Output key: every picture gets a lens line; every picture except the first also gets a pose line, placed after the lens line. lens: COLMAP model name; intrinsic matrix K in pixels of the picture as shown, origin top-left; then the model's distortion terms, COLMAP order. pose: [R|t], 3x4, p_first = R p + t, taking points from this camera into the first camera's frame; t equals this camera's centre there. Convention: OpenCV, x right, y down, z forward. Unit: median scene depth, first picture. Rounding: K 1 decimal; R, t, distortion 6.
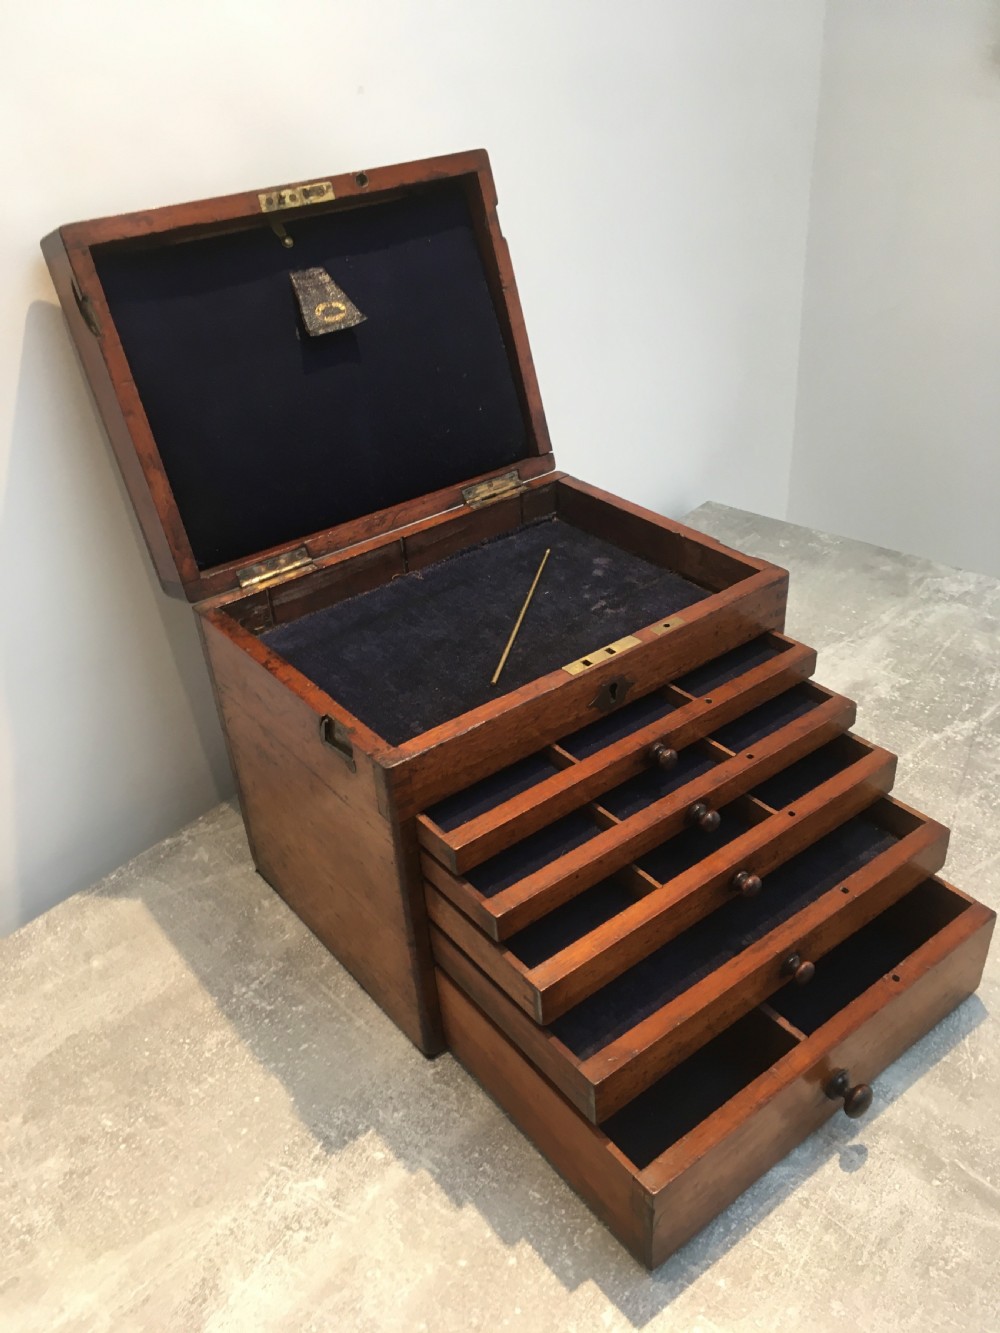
lens RADIAL K [[1134.9, 0, 500.0], [0, 1134.9, 666.5], [0, 0, 1]] dist [0.087271, -0.130689]
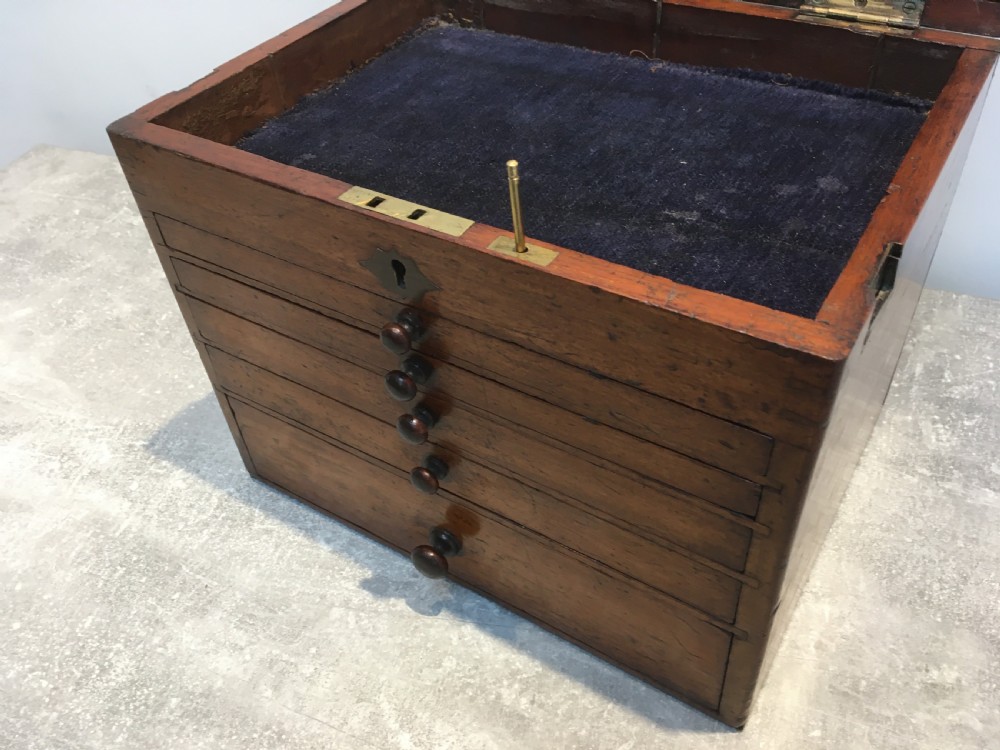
lens RADIAL K [[851.4, 0, 500.0], [0, 851.4, 375.0], [0, 0, 1]] dist [0.087271, -0.130689]
pose [[0.348172, 0.665814, -0.659901, 0.420352], [-0.466954, 0.733577, 0.493780, -0.175547], [0.812854, 0.136223, 0.566315, 0.707086]]
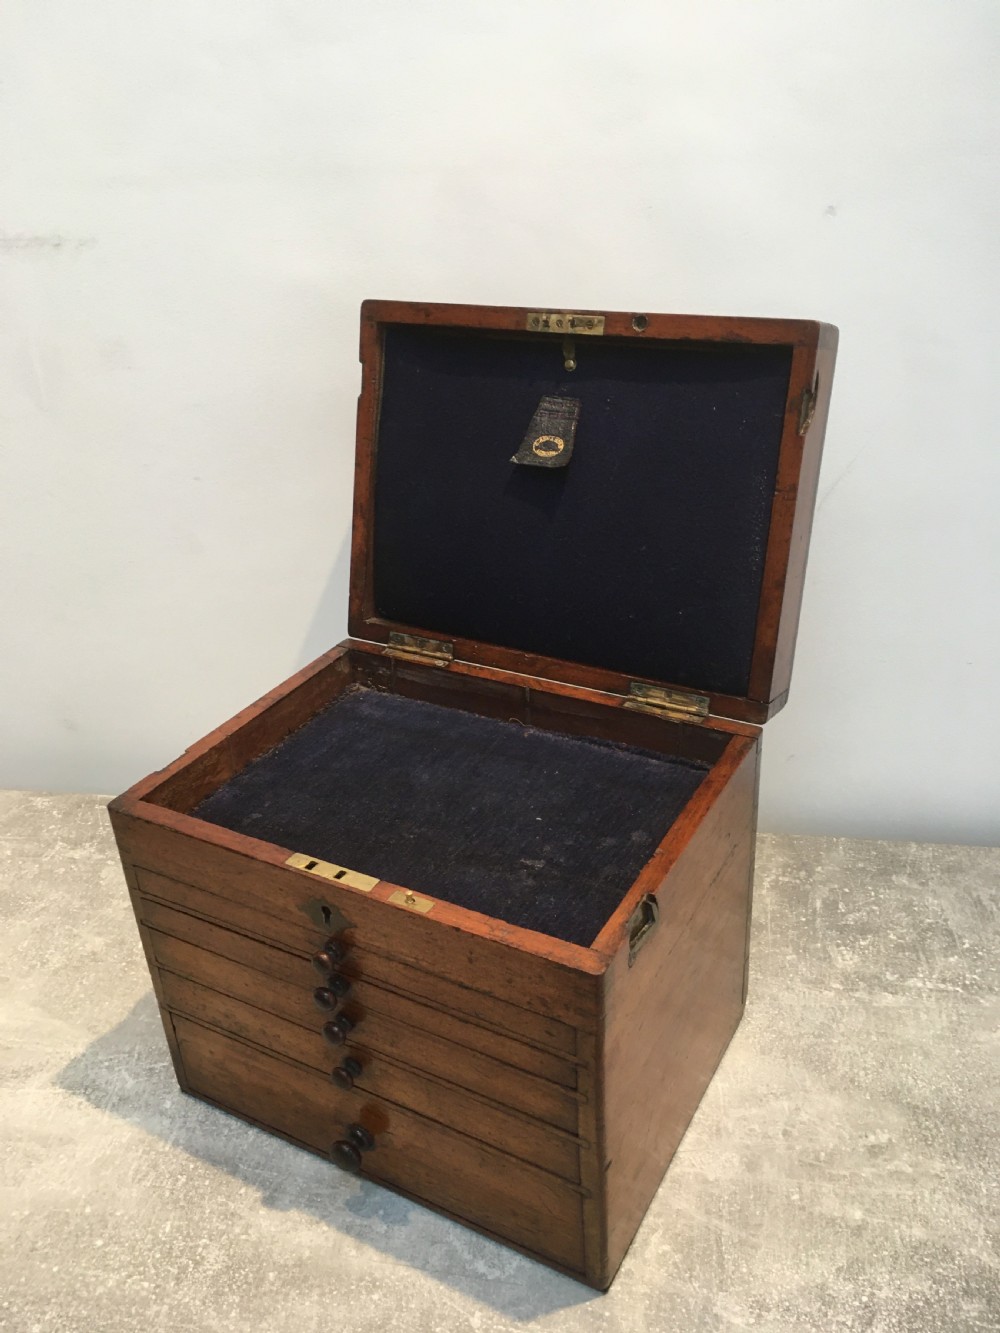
lens RADIAL K [[1134.9, 0, 500.0], [0, 1134.9, 666.5], [0, 0, 1]] dist [0.087271, -0.130689]
pose [[0.394227, 0.464631, -0.792908, 0.689180], [-0.468416, 0.843887, 0.261611, -0.392090], [0.790677, 0.268277, 0.550324, 0.509802]]
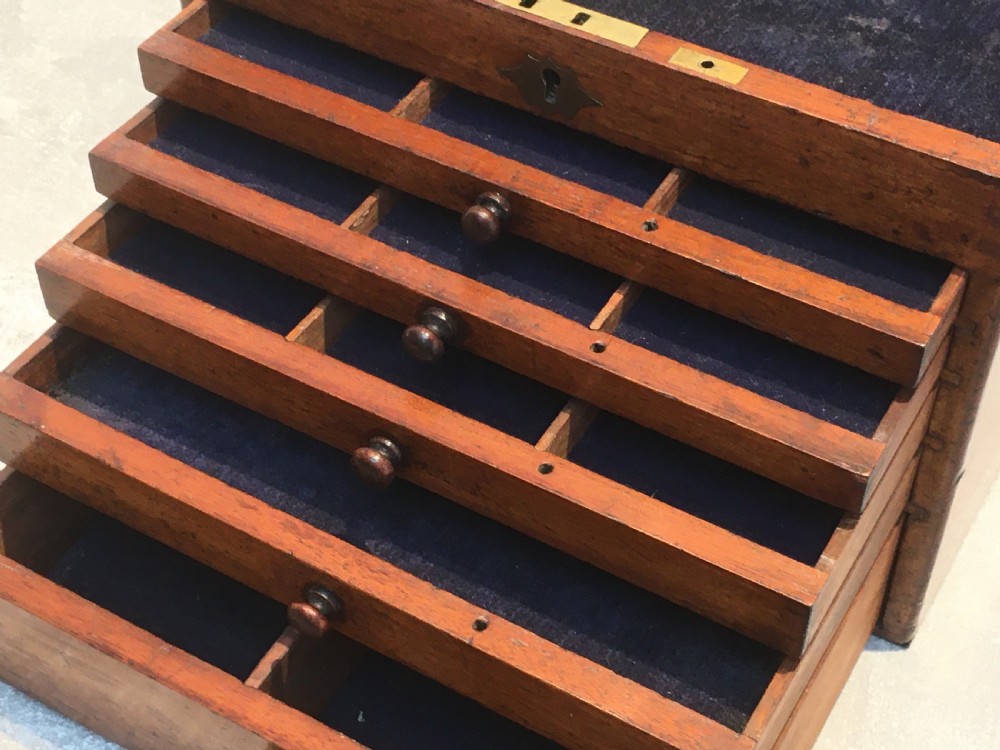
lens RADIAL K [[1722.5, 0, 500.0], [0, 1722.5, 375.0], [0, 0, 1]] dist [0.021900, 0.283673]
pose [[0.375014, 0.713344, -0.592034, 0.610271], [-0.513702, 0.691531, 0.507833, -0.259351], [0.771670, 0.113685, 0.625781, 0.432052]]
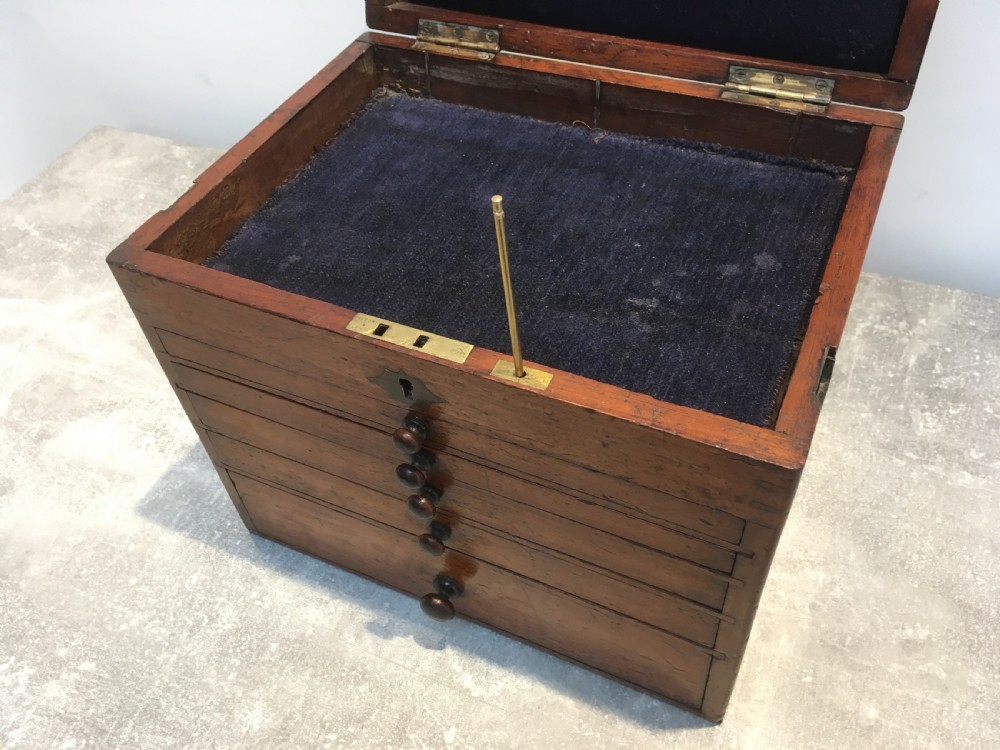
lens RADIAL K [[851.4, 0, 500.0], [0, 851.4, 375.0], [0, 0, 1]] dist [0.087271, -0.130689]
pose [[0.463778, 0.670391, -0.579211, 0.385203], [-0.443588, 0.741634, 0.503199, -0.249026], [0.766902, 0.023558, 0.641331, 0.633131]]
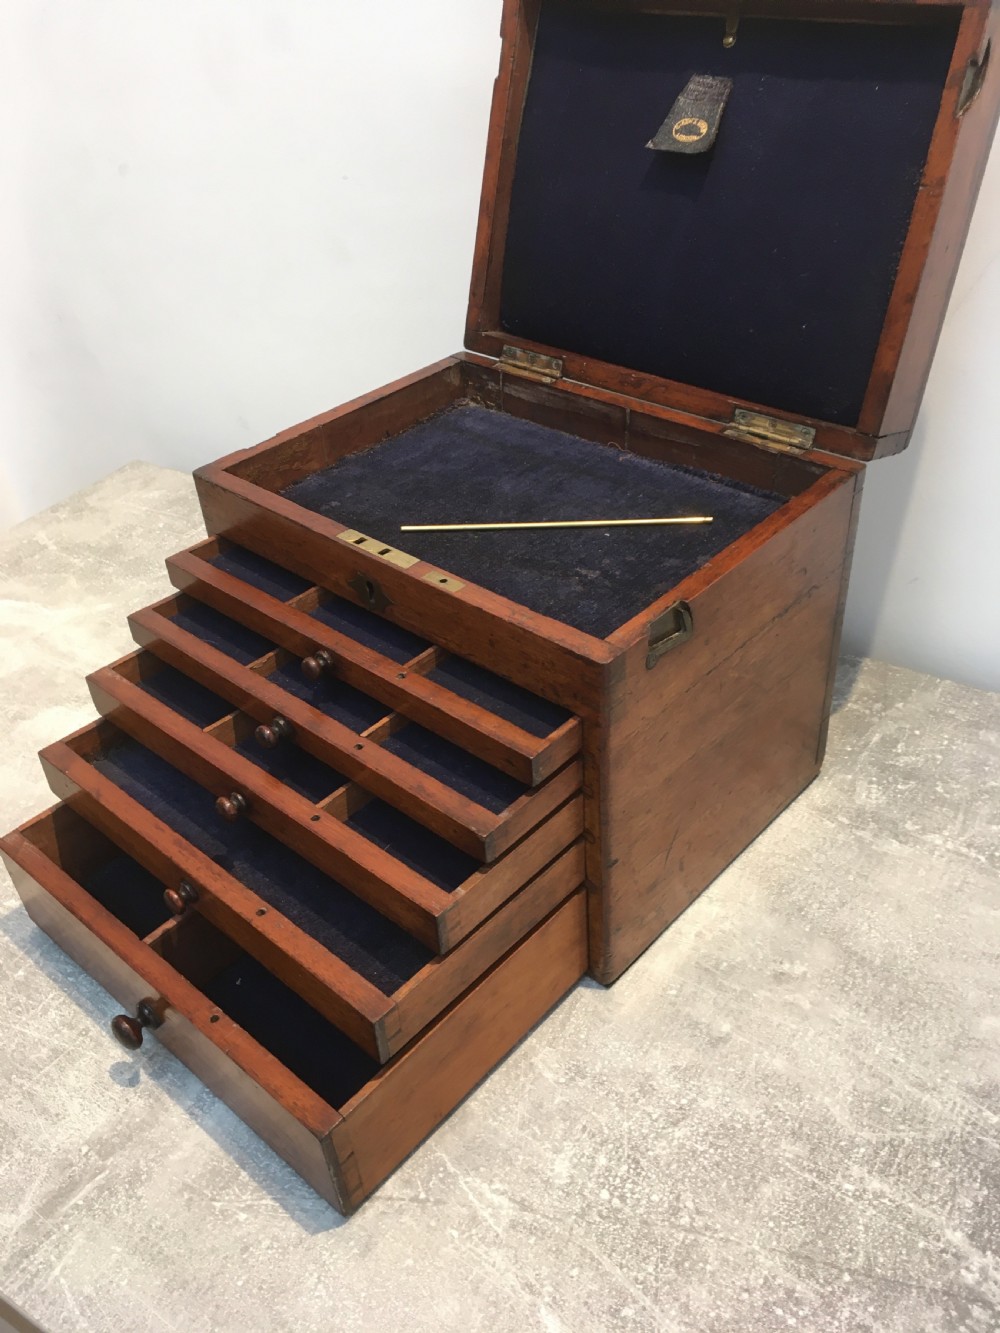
lens RADIAL K [[1134.9, 0, 500.0], [0, 1134.9, 666.5], [0, 0, 1]] dist [0.087271, -0.130689]
pose [[0.178168, 0.622378, -0.762169, 0.755471], [-0.488129, 0.728443, 0.480730, -0.374251], [0.854392, 0.286386, 0.433586, 0.643168]]
